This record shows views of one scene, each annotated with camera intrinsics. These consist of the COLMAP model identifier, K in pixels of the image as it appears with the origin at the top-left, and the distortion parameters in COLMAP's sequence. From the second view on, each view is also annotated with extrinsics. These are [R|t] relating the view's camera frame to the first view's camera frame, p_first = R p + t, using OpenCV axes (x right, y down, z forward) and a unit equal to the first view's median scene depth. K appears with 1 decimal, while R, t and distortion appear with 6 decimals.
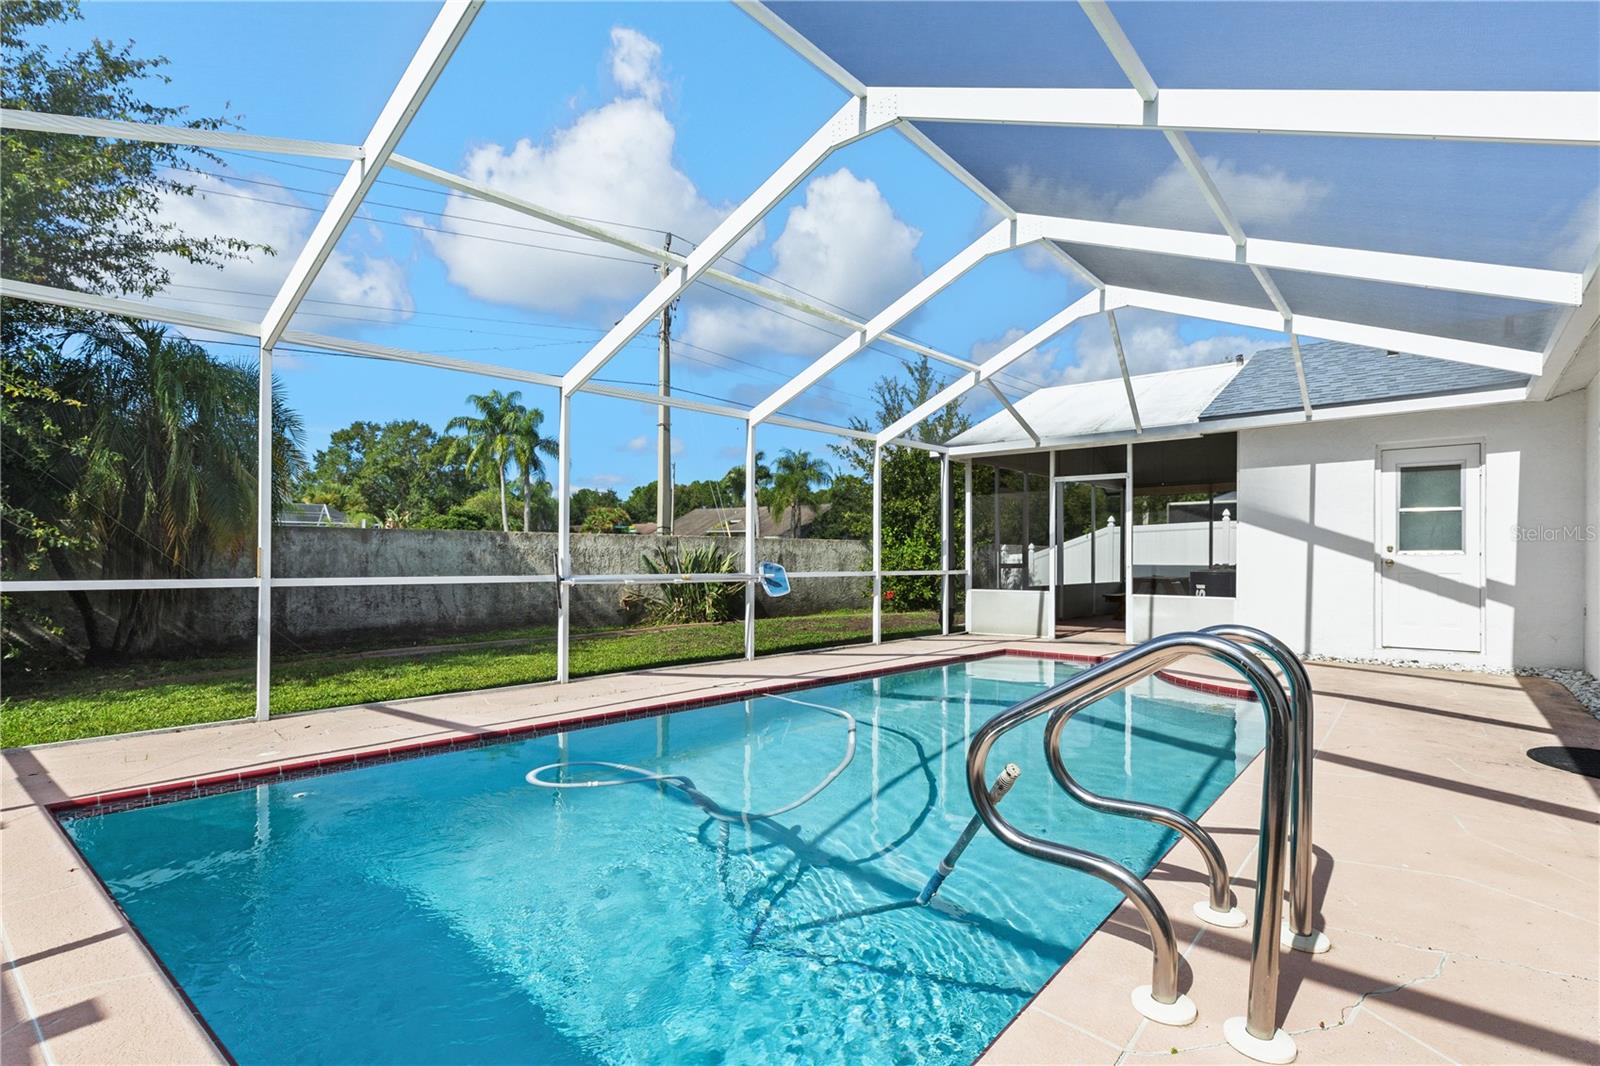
lens RADIAL K [[760.7, 0, 804.9], [0, 760.7, 559.7], [0, 0, 1]] dist [0.001510, -0.000341]
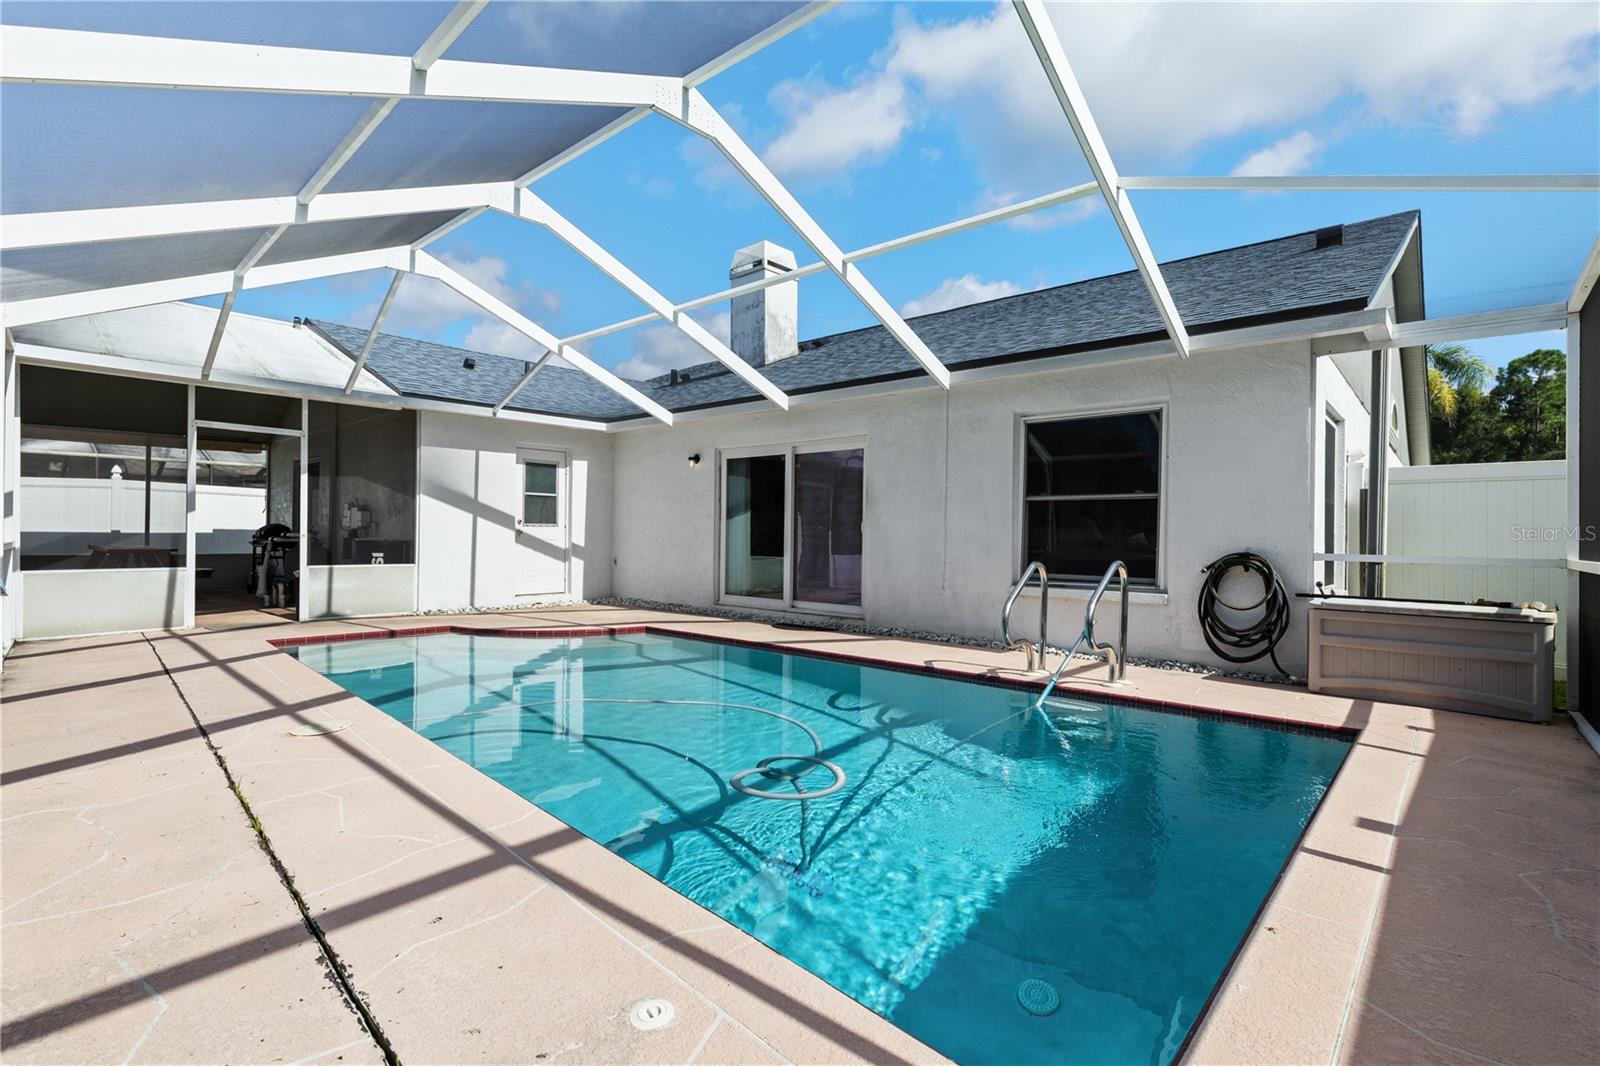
lens RADIAL K [[767.2, 0, 800.0], [0, 767.2, 533.0], [0, 0, 1]] dist [0.020008, 0.000090]
pose [[0.025521, -0.001185, 0.999674, -0.575906], [-0.008547, 0.999962, 0.001403, -0.000277], [-0.999638, -0.008580, 0.025510, 0.476002]]
